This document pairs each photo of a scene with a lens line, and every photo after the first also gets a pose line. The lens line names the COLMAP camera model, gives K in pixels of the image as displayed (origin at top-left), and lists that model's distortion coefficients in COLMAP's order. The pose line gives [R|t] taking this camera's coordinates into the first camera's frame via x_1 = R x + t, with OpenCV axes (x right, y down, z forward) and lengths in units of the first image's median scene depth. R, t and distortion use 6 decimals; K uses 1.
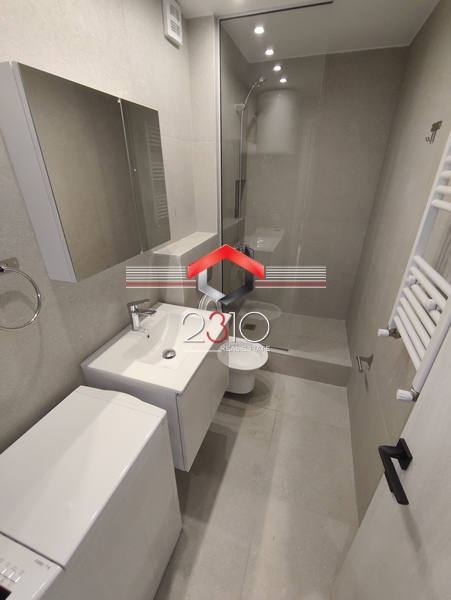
lens RADIAL K [[266.3, 0, 225.5], [0, 266.3, 304.3], [0, 0, 1]] dist [0.002041, -0.000735]
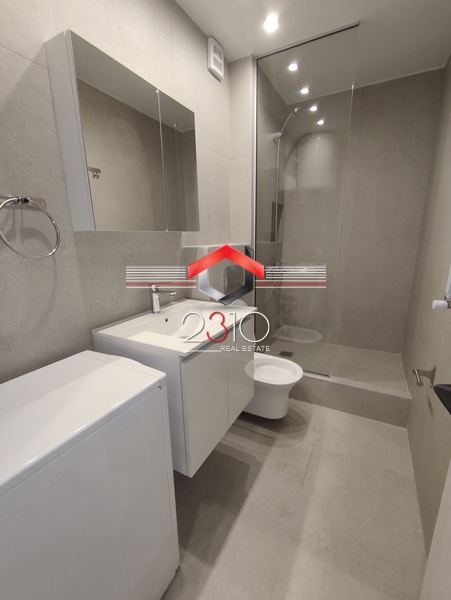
lens RADIAL K [[266.3, 0, 225.5], [0, 266.3, 304.3], [0, 0, 1]] dist [0.002041, -0.000735]
pose [[0.984295, 0.027457, -0.174385, 0.066889], [-0.065589, 0.973998, -0.216853, 0.210014], [0.163897, 0.224885, 0.960502, 0.088643]]
